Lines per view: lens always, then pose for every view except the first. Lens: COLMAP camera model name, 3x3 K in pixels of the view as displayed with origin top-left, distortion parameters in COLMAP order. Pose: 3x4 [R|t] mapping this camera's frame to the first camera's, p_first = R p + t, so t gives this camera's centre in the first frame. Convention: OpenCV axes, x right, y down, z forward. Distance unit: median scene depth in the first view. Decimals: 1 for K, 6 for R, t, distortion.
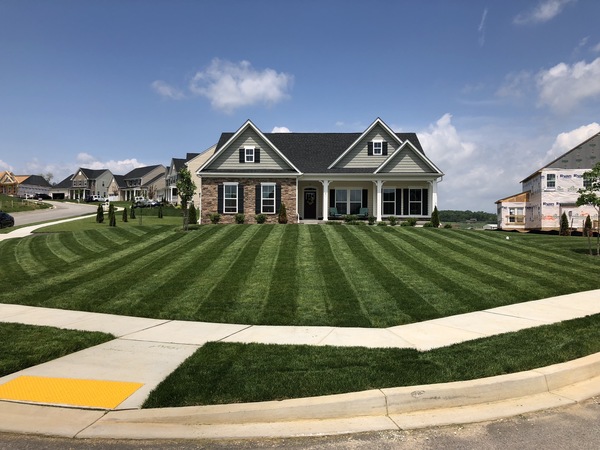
lens RADIAL K [[498.6, 0, 300.0], [0, 498.6, 225.0], [0, 0, 1]] dist [0.055524, -0.132520]
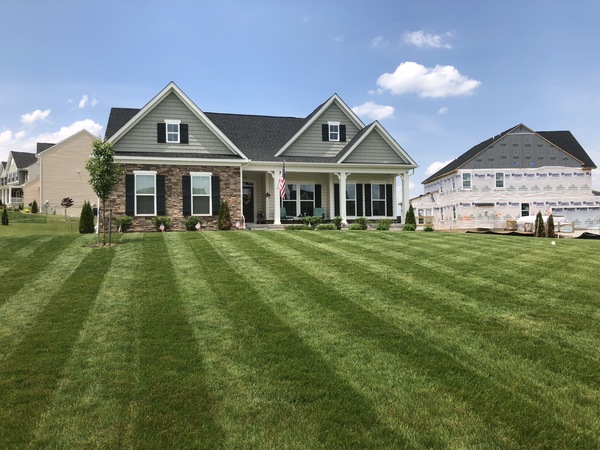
lens RADIAL K [[488.2, 0, 300.0], [0, 488.2, 225.0], [0, 0, 1]] dist [0.078295, -0.123663]
pose [[0.955583, -0.015091, 0.294335, -0.133979], [0.017497, 0.999832, -0.005542, -0.003482], [-0.294202, 0.010446, 0.955686, 0.287207]]
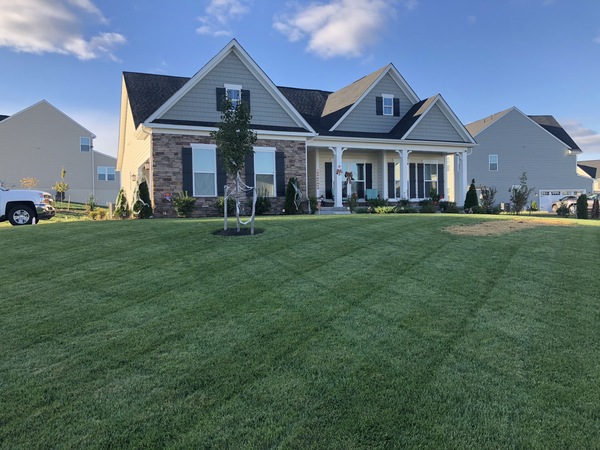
lens RADIAL K [[488.2, 0, 300.0], [0, 488.2, 225.0], [0, 0, 1]] dist [0.078295, -0.123663]
pose [[0.906960, -0.030148, 0.420137, -0.277656], [0.018257, 0.999312, 0.032298, -0.007158], [-0.420821, -0.021622, 0.906886, 0.423848]]
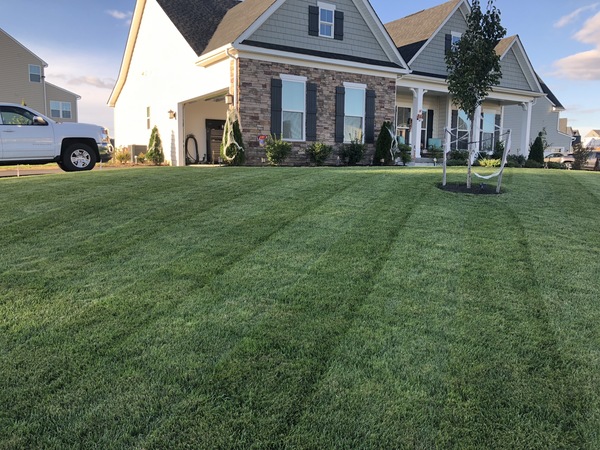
lens RADIAL K [[498.6, 0, 300.0], [0, 498.6, 225.0], [0, 0, 1]] dist [0.055524, -0.132520]
pose [[0.832471, -0.062908, 0.550486, -0.402275], [-0.012275, 0.991196, 0.131833, -0.006827], [-0.553933, -0.116504, 0.824370, 0.577880]]
